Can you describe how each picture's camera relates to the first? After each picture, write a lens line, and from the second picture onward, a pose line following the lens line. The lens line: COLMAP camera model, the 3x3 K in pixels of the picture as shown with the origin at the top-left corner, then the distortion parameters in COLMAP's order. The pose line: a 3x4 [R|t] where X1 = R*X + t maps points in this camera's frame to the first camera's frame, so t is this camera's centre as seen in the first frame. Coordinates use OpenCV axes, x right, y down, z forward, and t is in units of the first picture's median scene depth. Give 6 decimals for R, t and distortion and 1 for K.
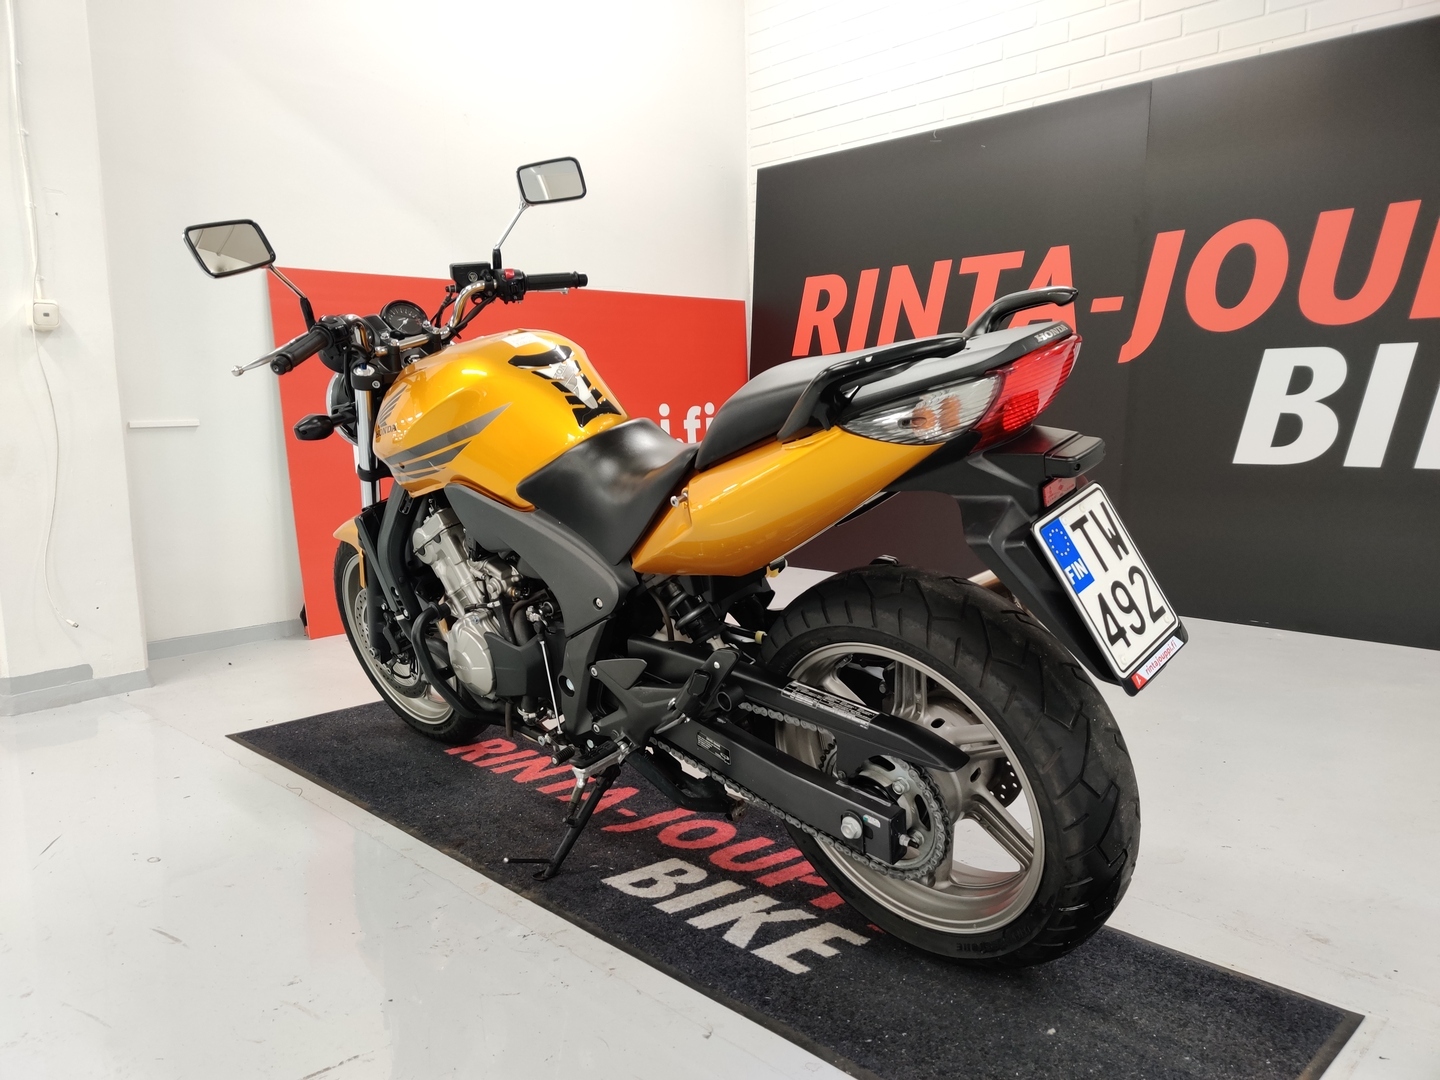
lens RADIAL K [[1070.2, 0, 720.0], [0, 1070.2, 540.0], [0, 0, 1]] dist [0.012099, 0.003746]
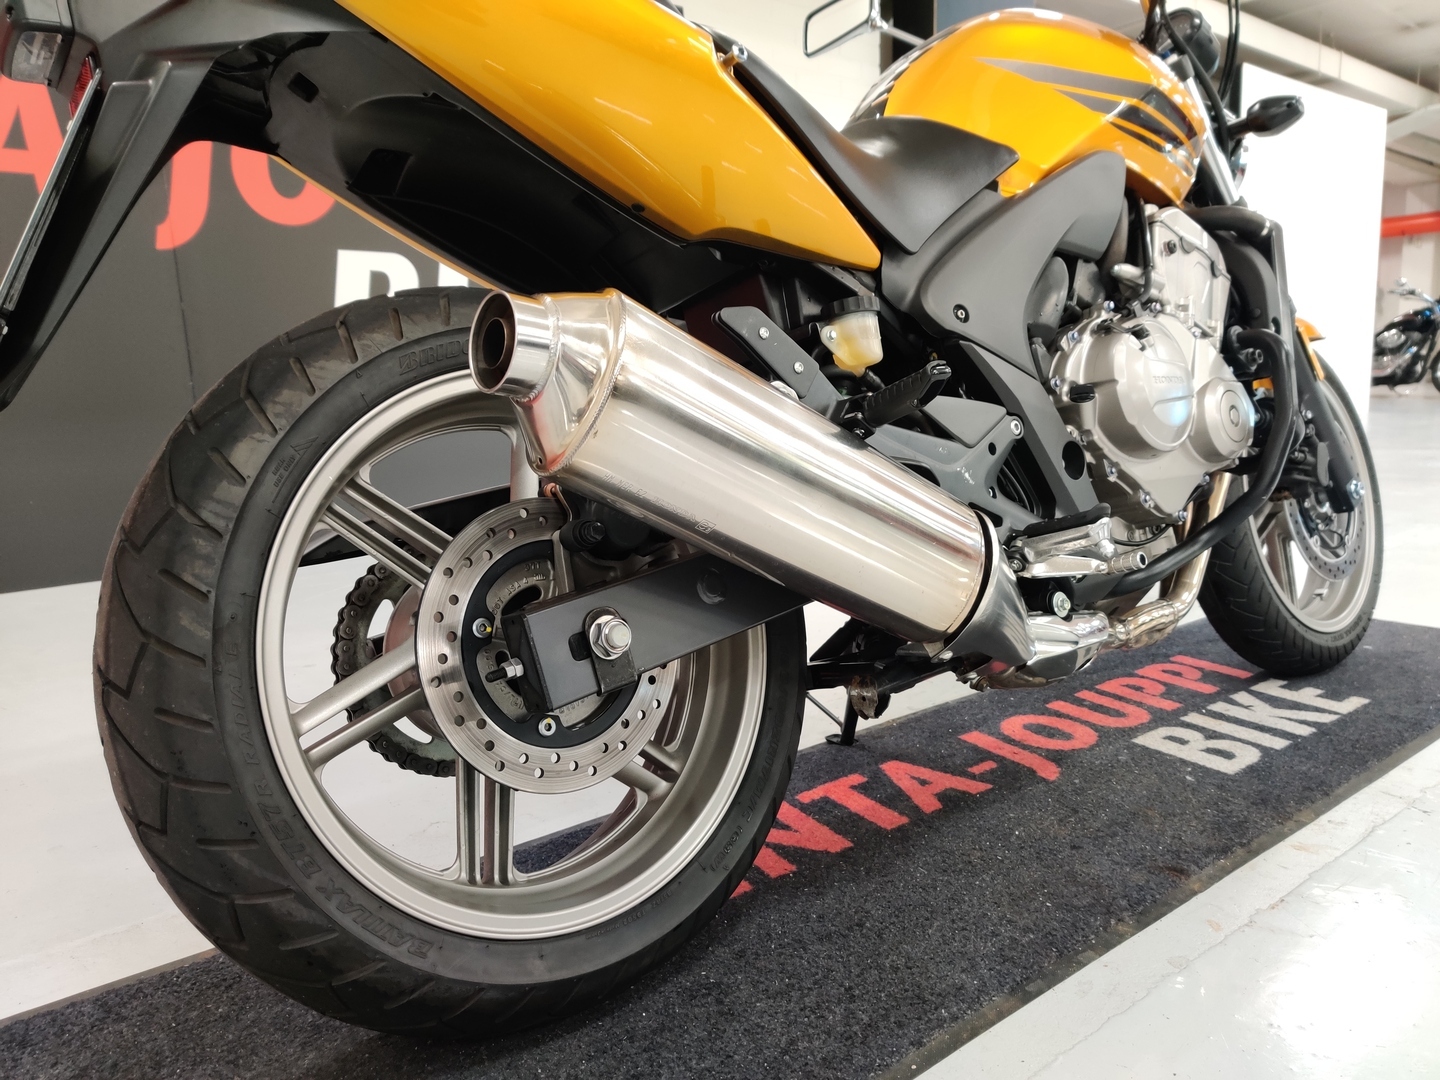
lens RADIAL K [[1078.9, 0, 729.1], [0, 1078.9, 541.9], [0, 0, 1]] dist [0.024460, -0.008947]
pose [[0.087448, -0.136054, 0.986834, -0.869376], [0.155169, 0.980398, 0.121416, 0.019466], [-0.984010, 0.142508, 0.106845, 1.262700]]
